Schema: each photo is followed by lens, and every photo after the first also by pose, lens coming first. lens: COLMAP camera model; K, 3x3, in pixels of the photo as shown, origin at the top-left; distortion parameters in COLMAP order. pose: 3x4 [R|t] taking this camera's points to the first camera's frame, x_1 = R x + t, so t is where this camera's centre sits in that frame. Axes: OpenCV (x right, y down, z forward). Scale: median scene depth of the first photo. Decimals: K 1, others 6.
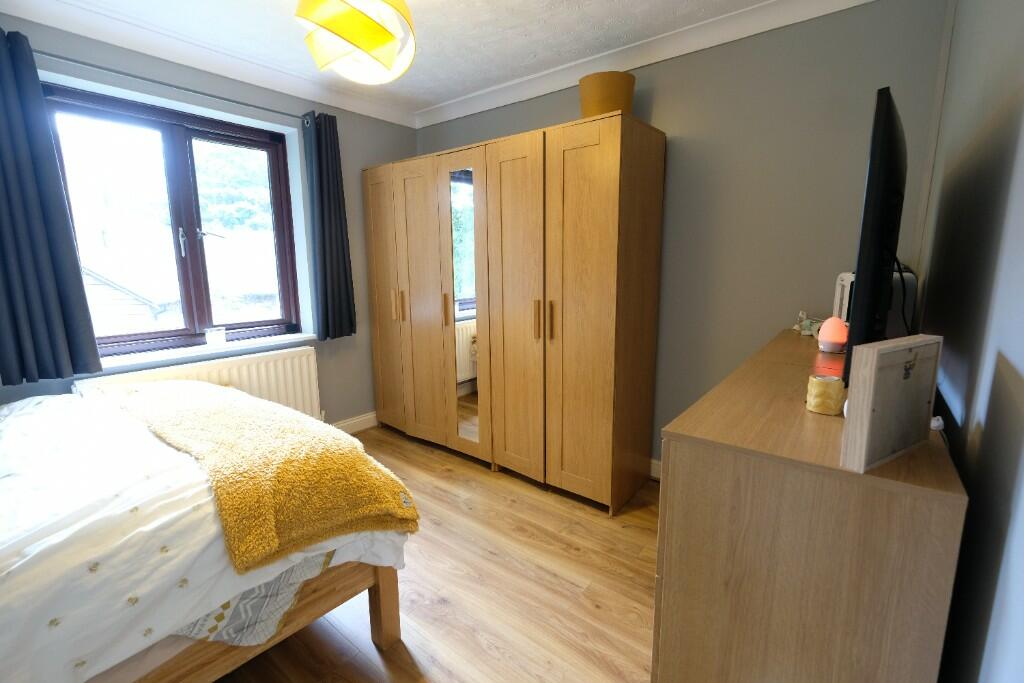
lens RADIAL K [[448.2, 0, 512.0], [0, 448.2, 341.5], [0, 0, 1]] dist [-0.003761, -0.000190]
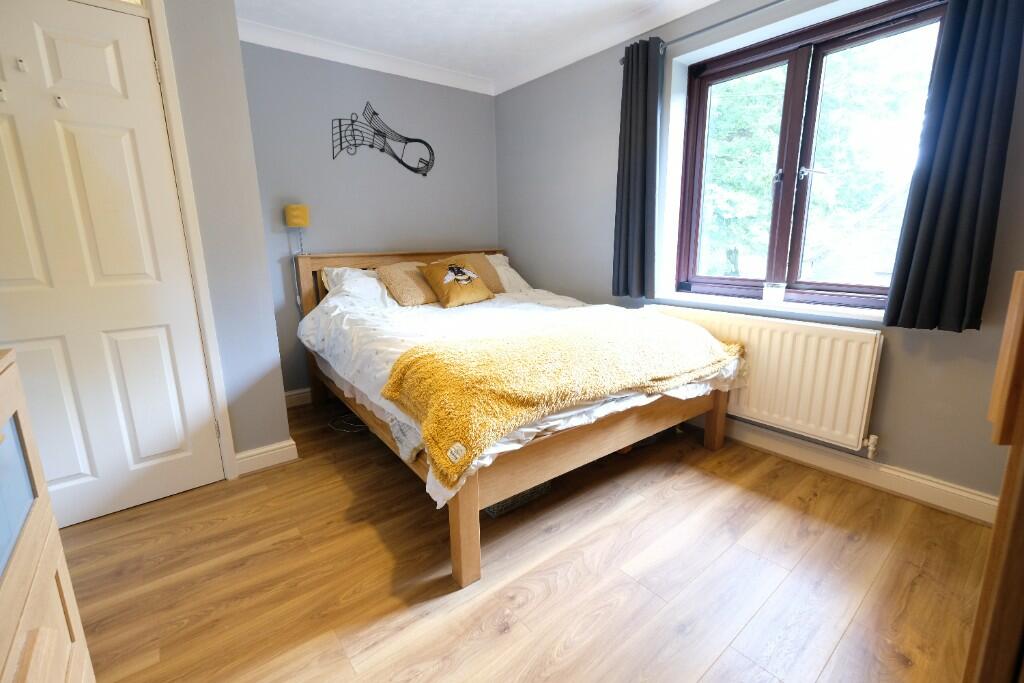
lens RADIAL K [[448.2, 0, 512.0], [0, 448.2, 341.5], [0, 0, 1]] dist [-0.003761, -0.000190]
pose [[-0.232734, 0.211388, -0.949289, 0.283386], [-0.155039, 0.955545, 0.250792, -0.053563], [0.960103, 0.205545, -0.189614, 0.633032]]
